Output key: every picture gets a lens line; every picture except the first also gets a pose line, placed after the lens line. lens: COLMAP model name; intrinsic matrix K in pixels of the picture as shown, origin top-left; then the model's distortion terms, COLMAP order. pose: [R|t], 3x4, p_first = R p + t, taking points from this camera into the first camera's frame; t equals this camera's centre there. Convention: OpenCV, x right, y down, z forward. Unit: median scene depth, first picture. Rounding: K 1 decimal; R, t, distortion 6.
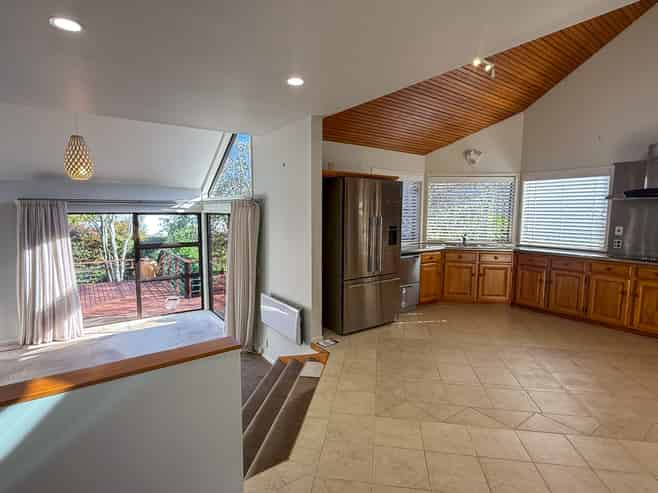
lens RADIAL K [[334.6, 0, 331.0], [0, 334.6, 246.2], [0, 0, 1]] dist [-0.001737, -0.000250]
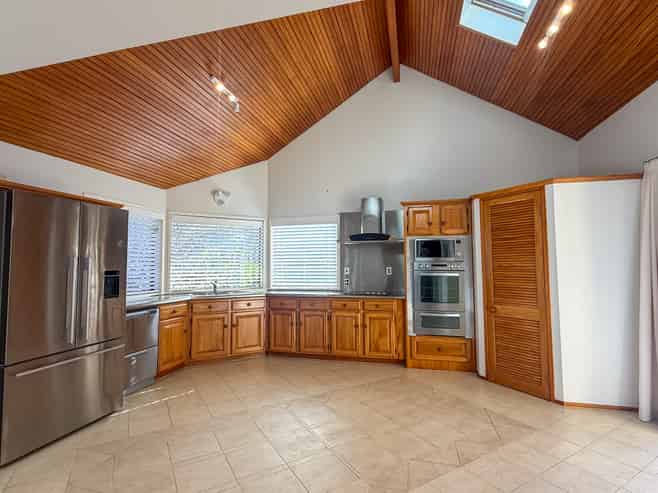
lens RADIAL K [[334.6, 0, 331.0], [0, 334.6, 246.2], [0, 0, 1]] dist [-0.001737, -0.000250]
pose [[0.764745, 0.025287, 0.643837, 0.073752], [0.075044, 0.988934, -0.127978, 0.011881], [-0.639948, 0.146186, 0.754385, 0.146027]]
